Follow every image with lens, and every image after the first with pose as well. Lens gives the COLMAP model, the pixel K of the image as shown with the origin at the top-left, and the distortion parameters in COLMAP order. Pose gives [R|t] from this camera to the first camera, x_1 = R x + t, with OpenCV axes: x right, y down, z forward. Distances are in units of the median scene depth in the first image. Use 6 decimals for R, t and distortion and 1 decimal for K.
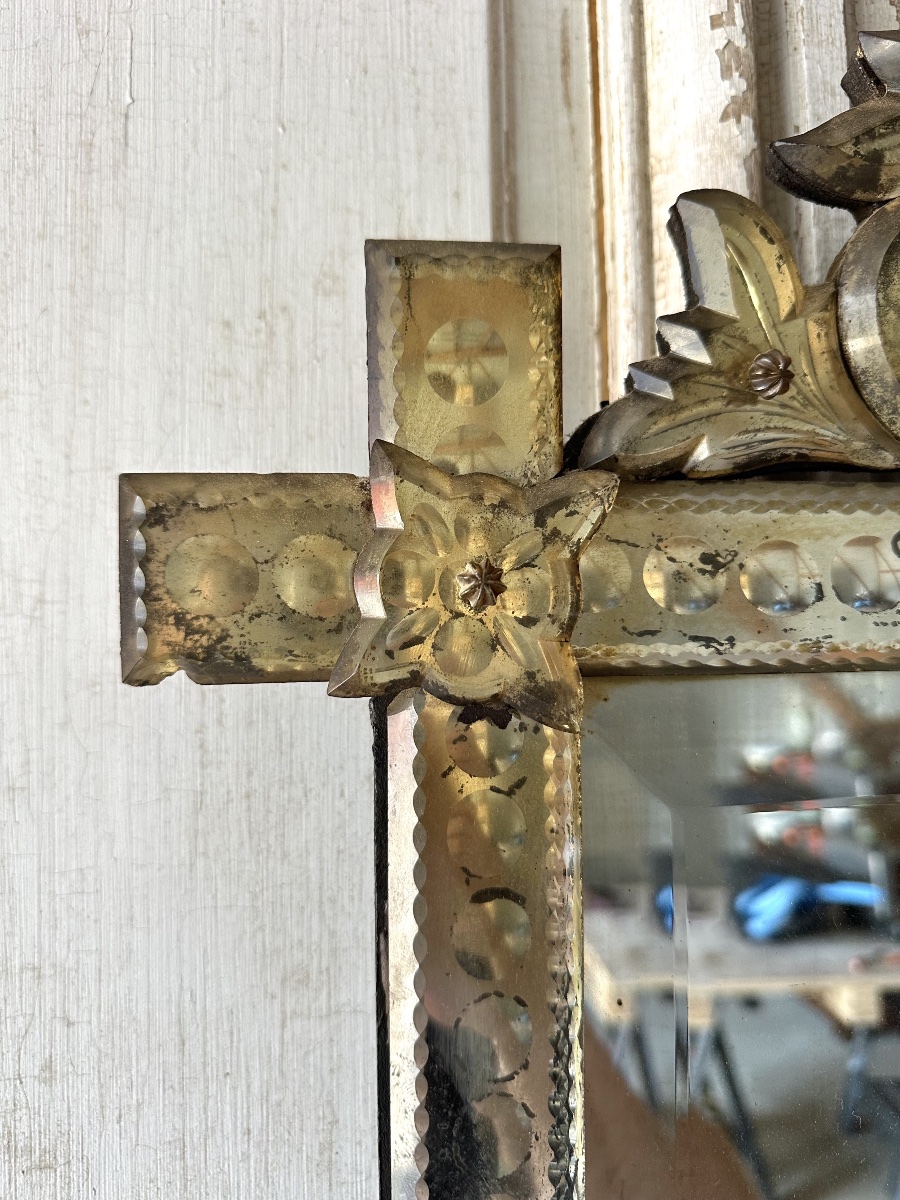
lens RADIAL K [[853.9, 0, 450.0], [0, 853.9, 600.0], [0, 0, 1]] dist [-0.000977, -0.044895]
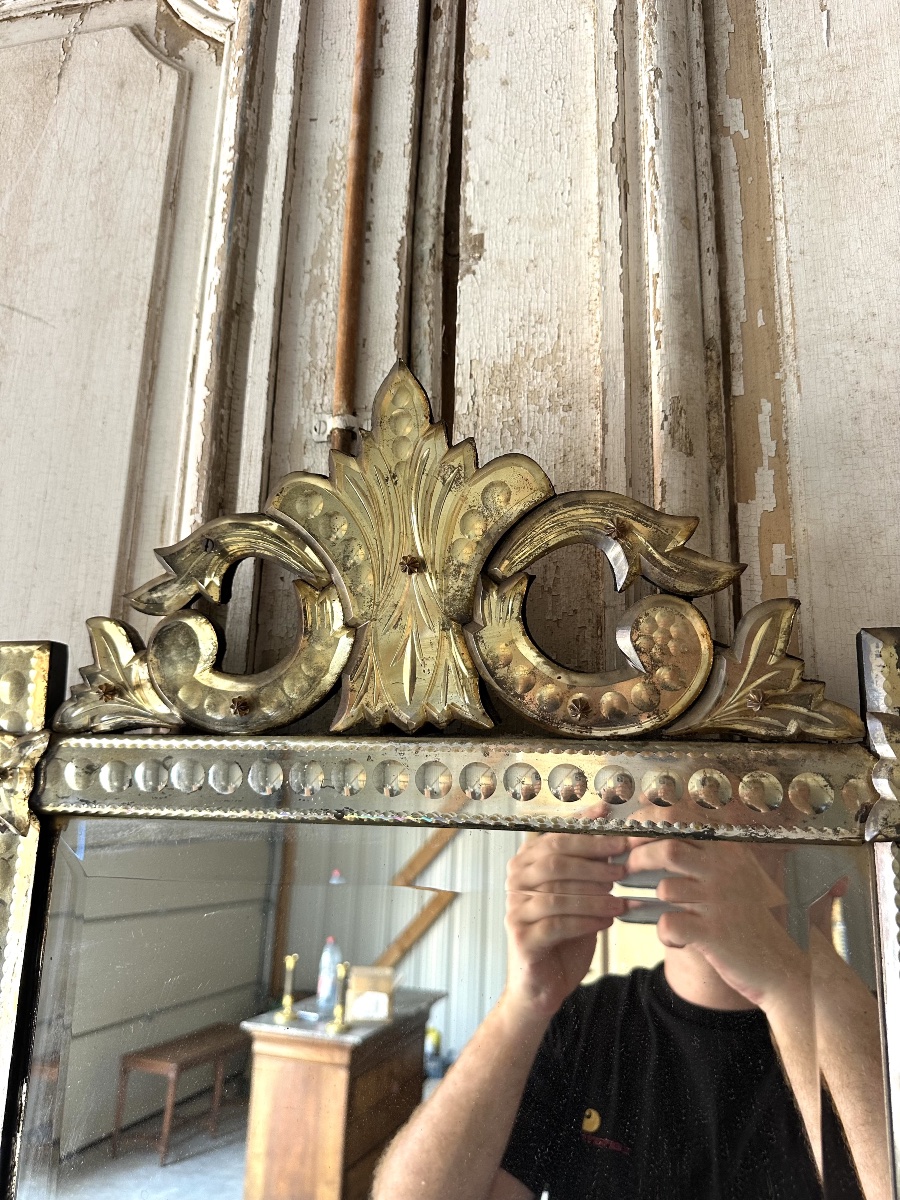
lens RADIAL K [[883.6, 0, 450.0], [0, 883.6, 600.0], [0, 0, 1]] dist [0.078526, -0.176531]
pose [[0.938745, -0.036409, -0.342683, 1.729324], [-0.024231, 0.984968, -0.171028, -0.085188], [0.343759, 0.168855, 0.923752, -0.861283]]
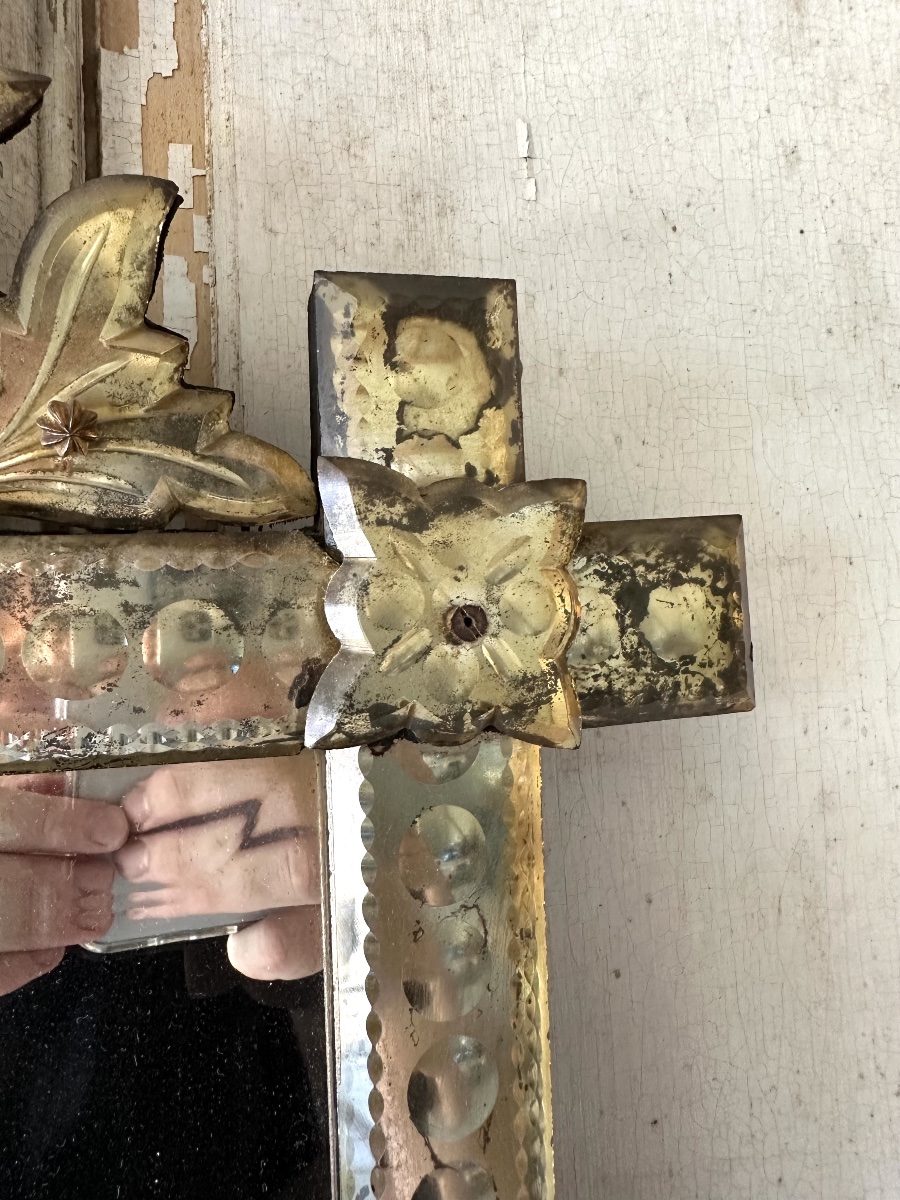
lens RADIAL K [[895.3, 0, 384.0], [0, 895.3, 572.2], [0, 0, 1]] dist [-0.000195, -0.000172]
pose [[0.993268, -0.015950, 0.114732, 1.848835], [0.016584, 0.999852, -0.004574, -0.084695], [-0.114642, 0.006446, 0.993386, 0.242821]]
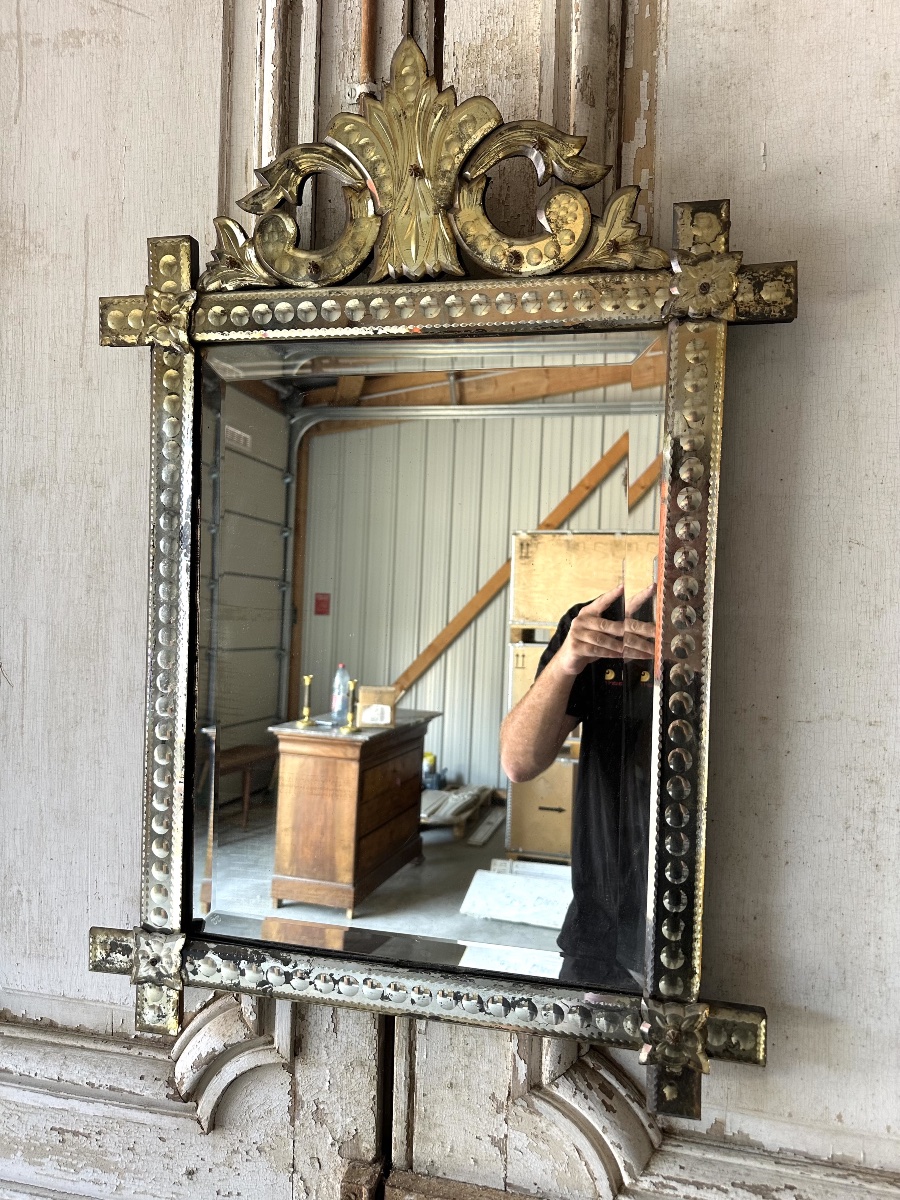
lens RADIAL K [[859.0, 0, 456.1], [0, 859.0, 603.7], [0, 0, 1]] dist [-0.001423, -0.002369]
pose [[0.943144, 0.049950, -0.328609, 2.207314], [-0.026255, 0.996750, 0.076156, 0.798062], [0.331345, -0.063198, 0.941391, -2.044502]]
